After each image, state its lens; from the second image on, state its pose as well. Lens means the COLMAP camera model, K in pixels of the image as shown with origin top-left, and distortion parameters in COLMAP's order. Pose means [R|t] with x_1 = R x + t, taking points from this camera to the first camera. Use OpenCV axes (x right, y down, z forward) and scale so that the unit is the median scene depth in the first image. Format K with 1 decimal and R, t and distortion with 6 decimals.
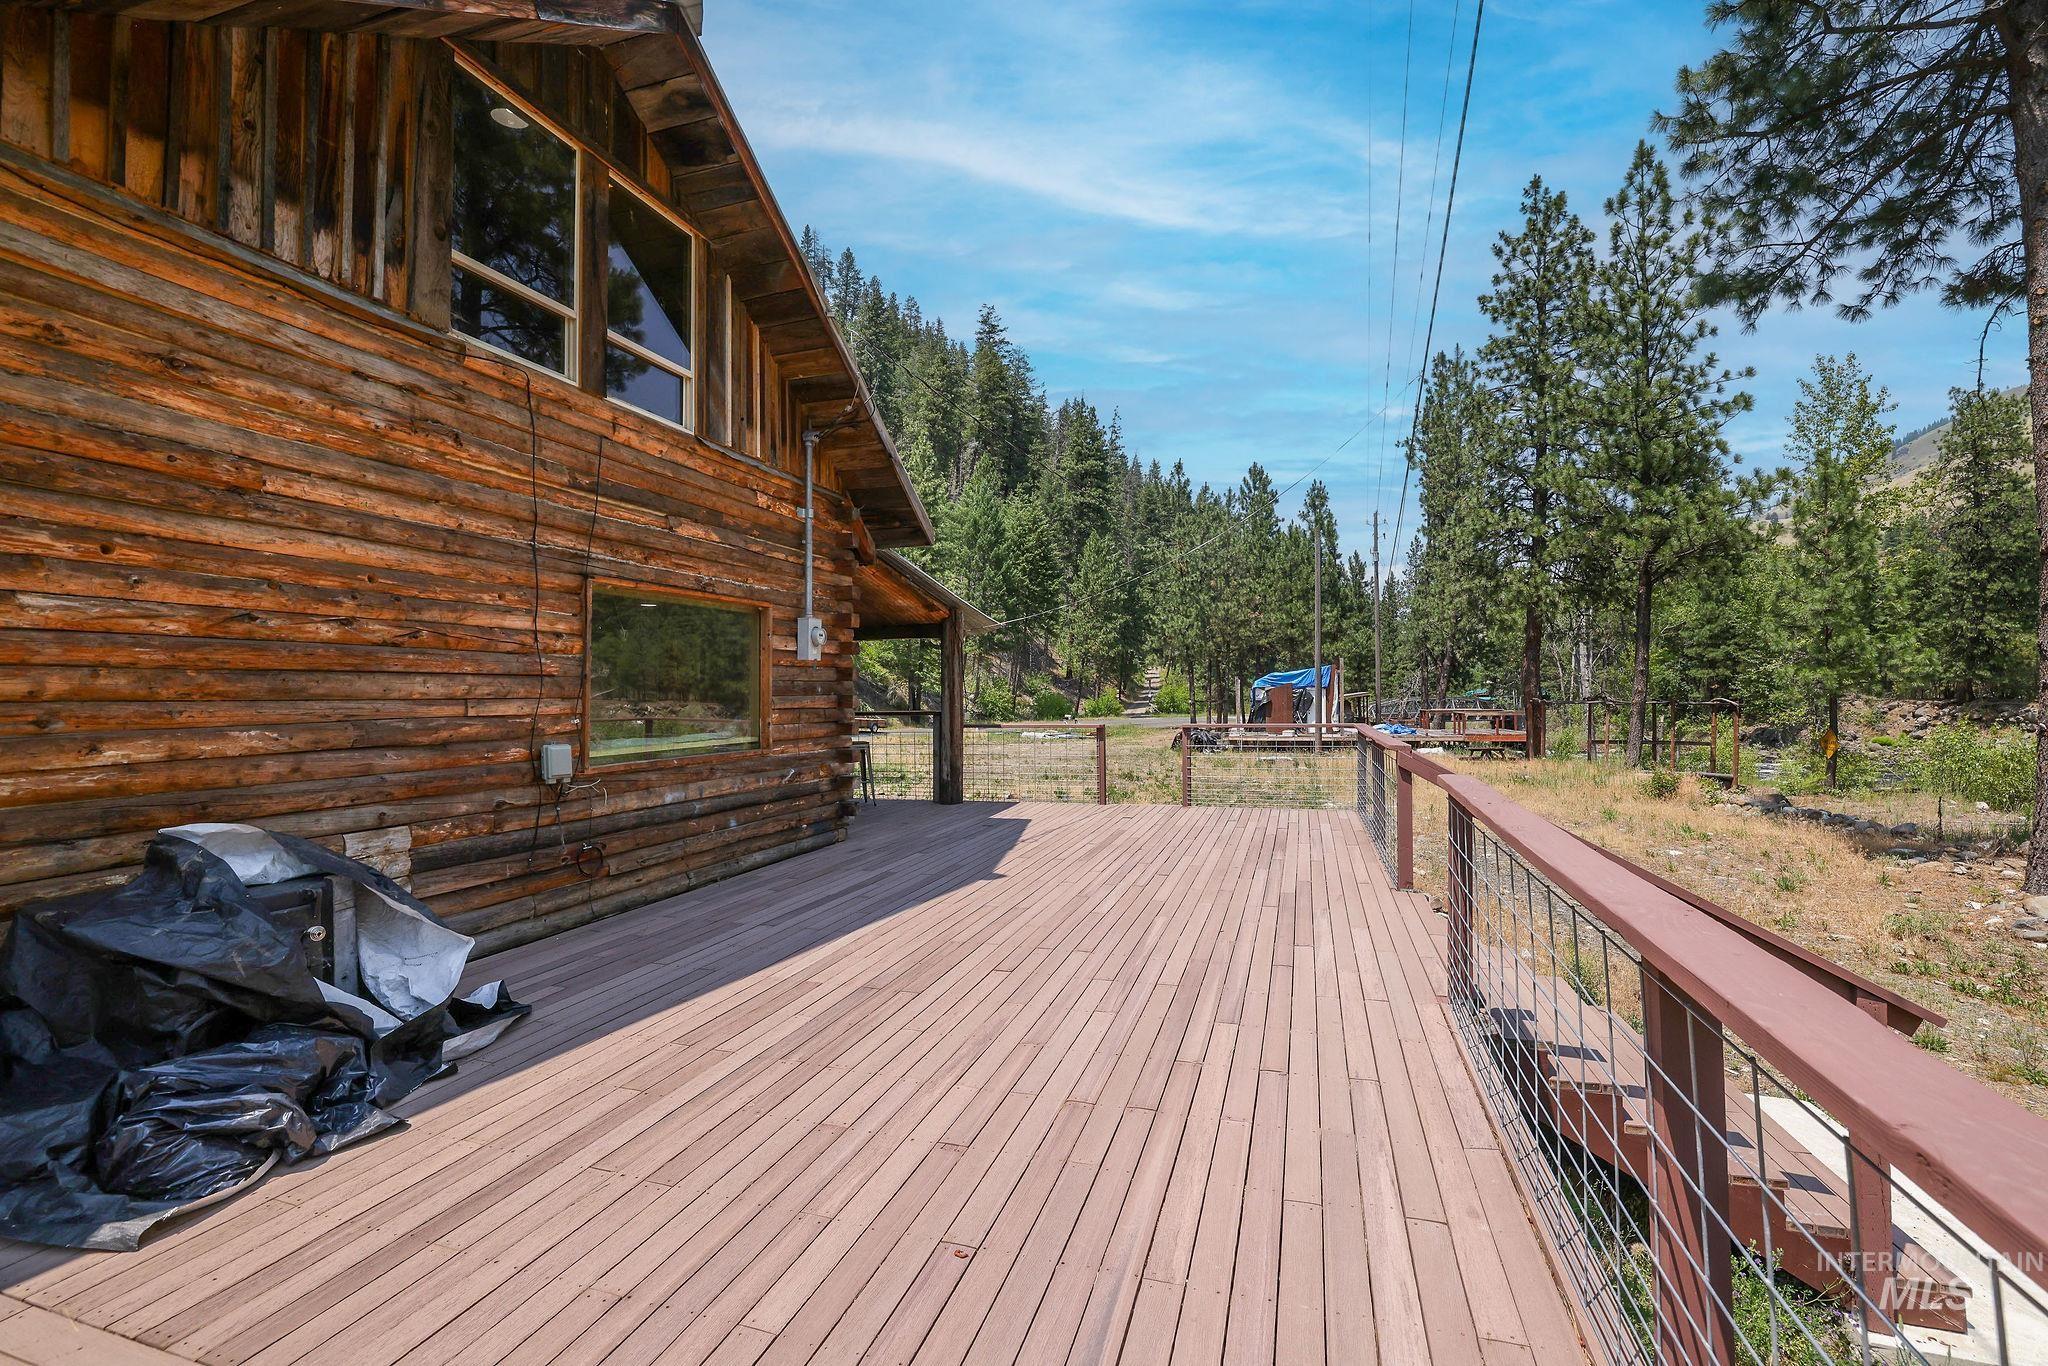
lens RADIAL K [[878.4, 0, 1018.8], [0, 878.4, 681.3], [0, 0, 1]] dist [-0.045594, 0.017551]
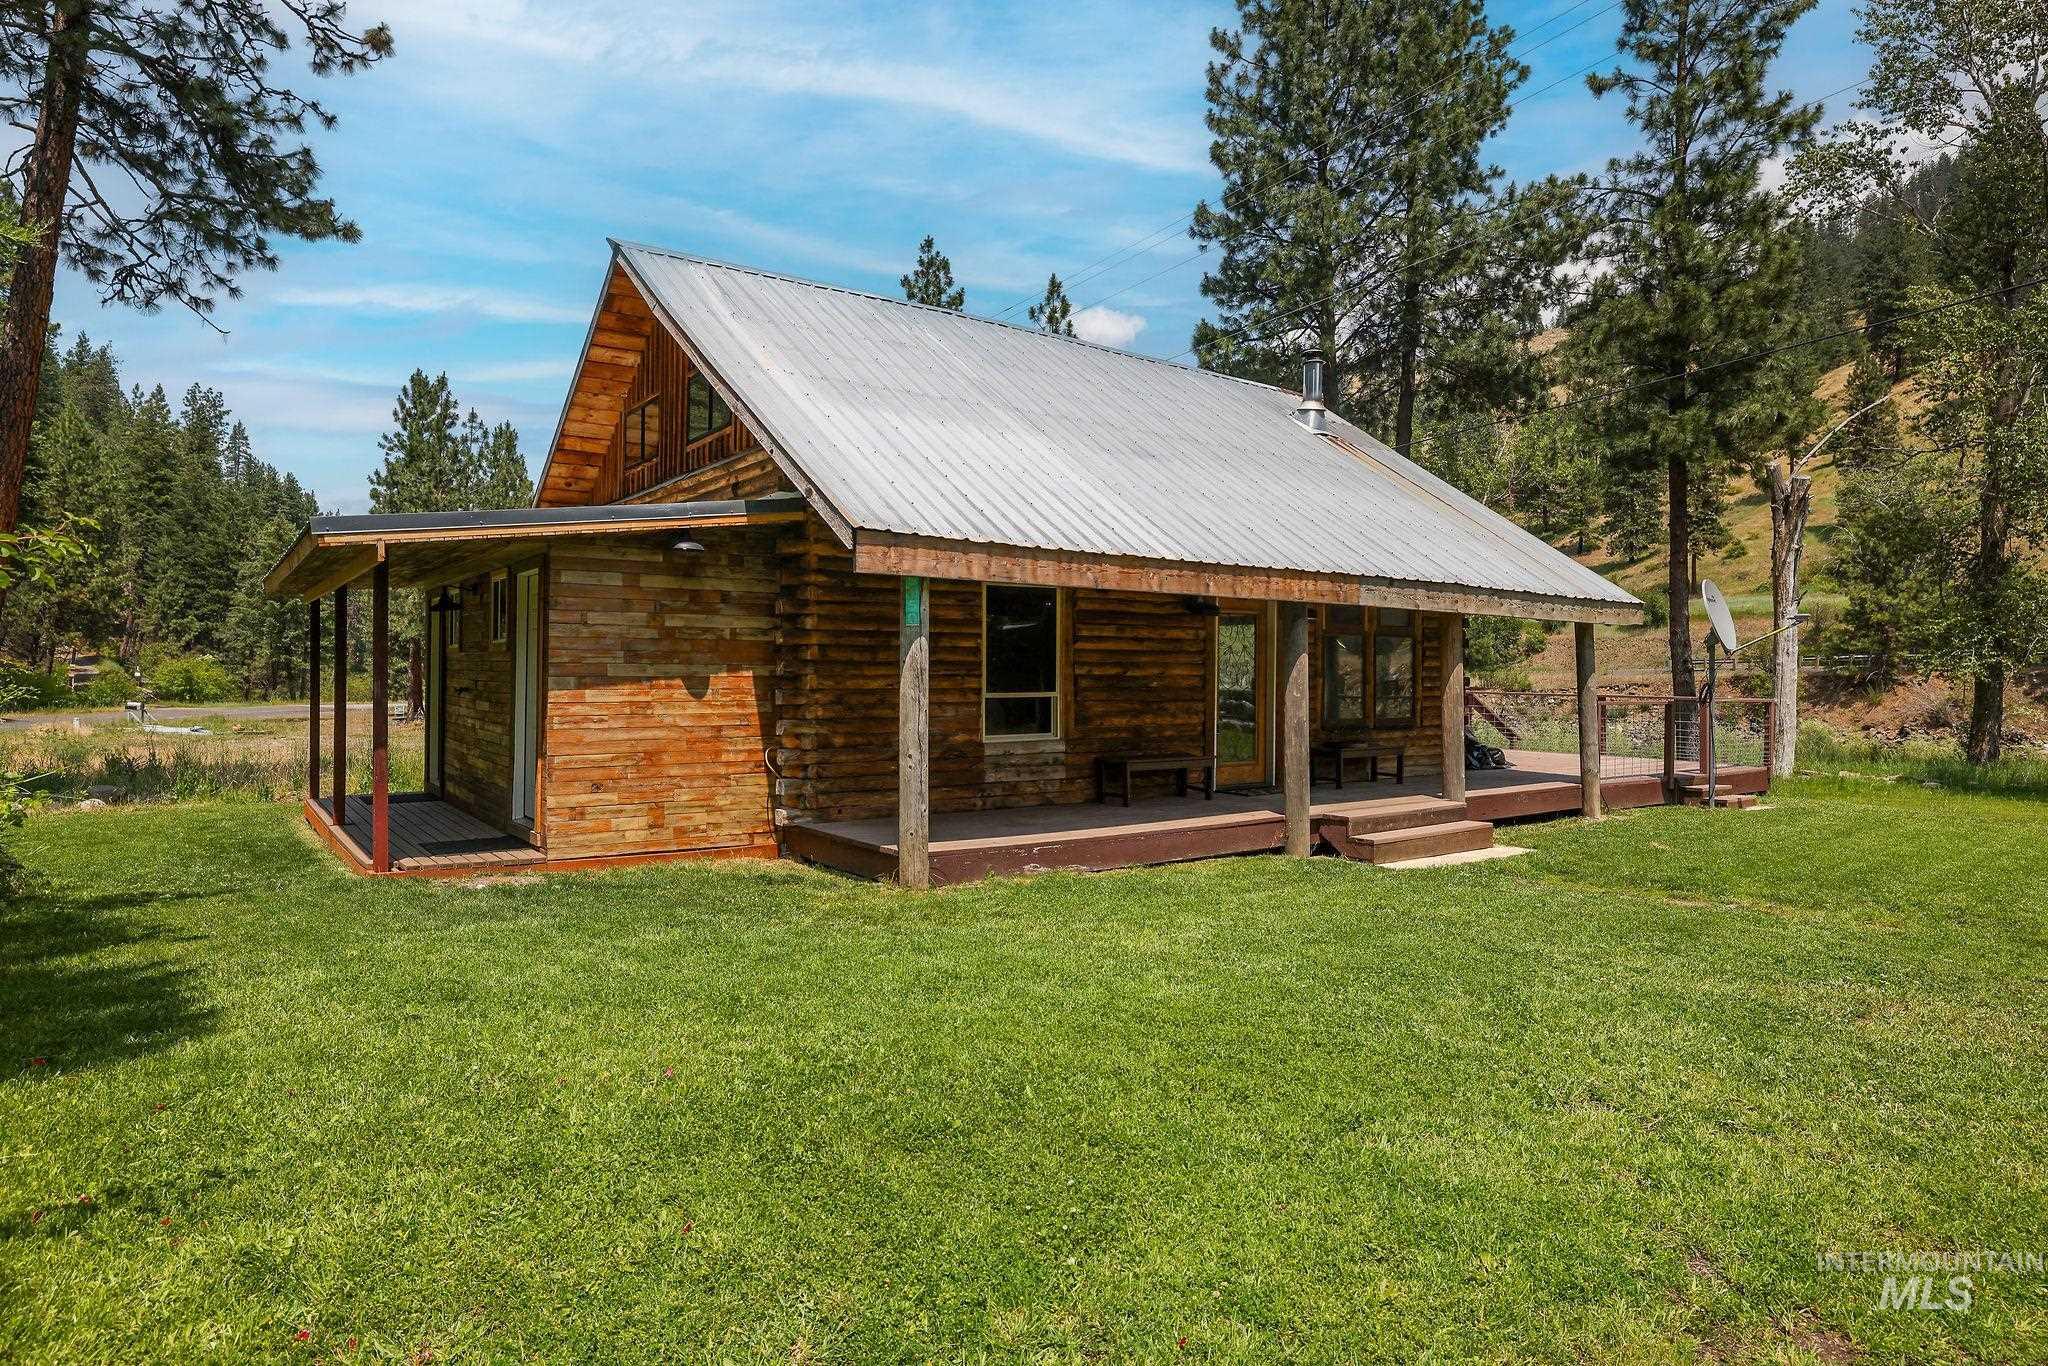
lens RADIAL K [[1164.2, 0, 1020.0], [0, 1164.2, 678.5], [0, 0, 1]] dist [-0.033307, 0.044017]
pose [[0.587393, 0.008193, 0.809260, -0.993800], [-0.020424, 0.999780, 0.004702, 0.013860], [-0.809044, -0.019291, 0.587432, -0.107927]]
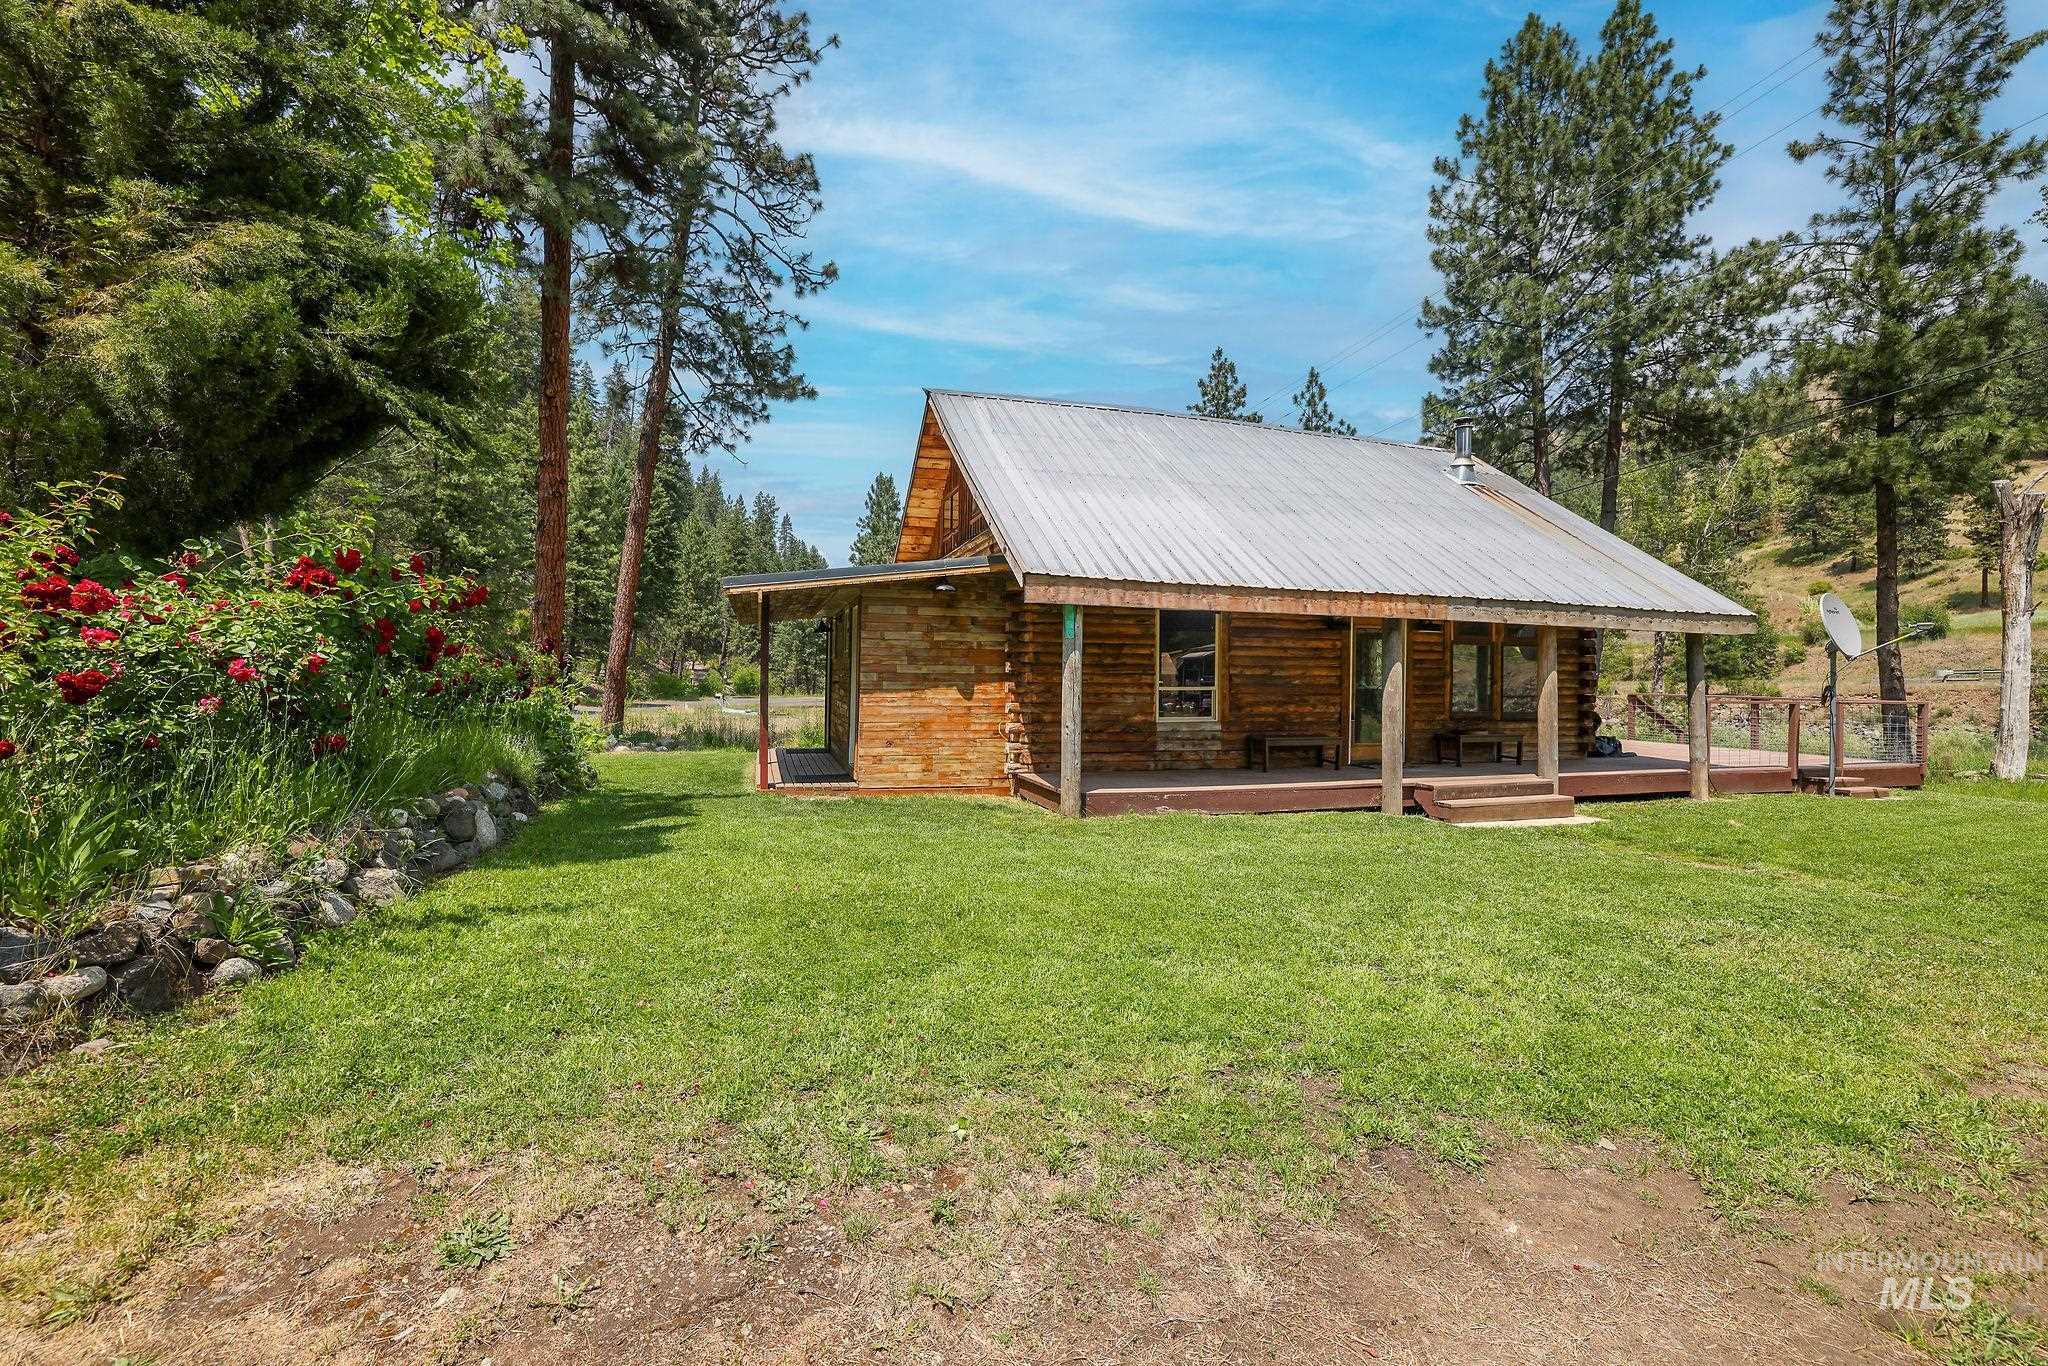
lens RADIAL K [[878.4, 0, 1018.8], [0, 878.4, 681.3], [0, 0, 1]] dist [-0.045594, 0.017551]
pose [[0.819579, 0.014736, 0.572777, -0.966051], [-0.024944, 0.999639, 0.009974, 0.016548], [-0.572423, -0.022462, 0.819651, -0.196621]]
